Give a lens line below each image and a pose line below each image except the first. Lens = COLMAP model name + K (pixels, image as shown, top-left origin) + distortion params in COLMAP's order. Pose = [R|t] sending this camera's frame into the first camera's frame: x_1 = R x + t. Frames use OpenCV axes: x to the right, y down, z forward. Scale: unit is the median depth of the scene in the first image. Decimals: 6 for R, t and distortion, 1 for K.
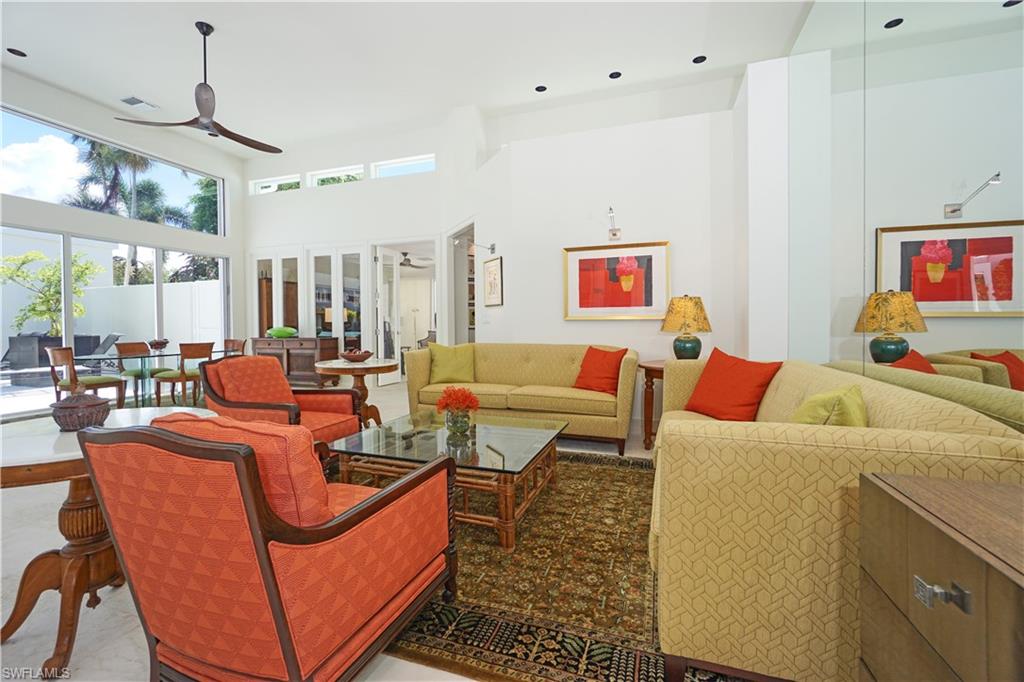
lens RADIAL K [[437.1, 0, 498.2], [0, 437.1, 329.0], [0, 0, 1]] dist [0.002160, 0.002572]
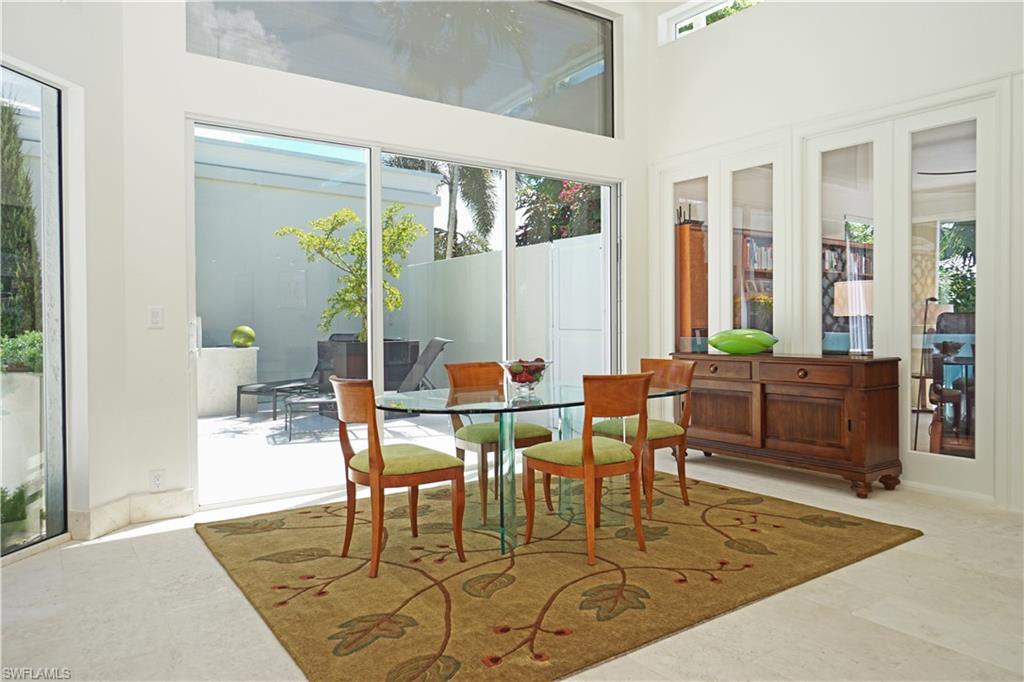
lens RADIAL K [[732.4, 0, 506.9], [0, 732.4, 339.5], [0, 0, 1]] dist [-0.003981, -0.000109]
pose [[0.816715, 0.014278, -0.576864, -0.253647], [-0.006317, 0.999855, 0.015804, -0.004029], [0.577006, -0.009264, 0.816687, 0.274281]]
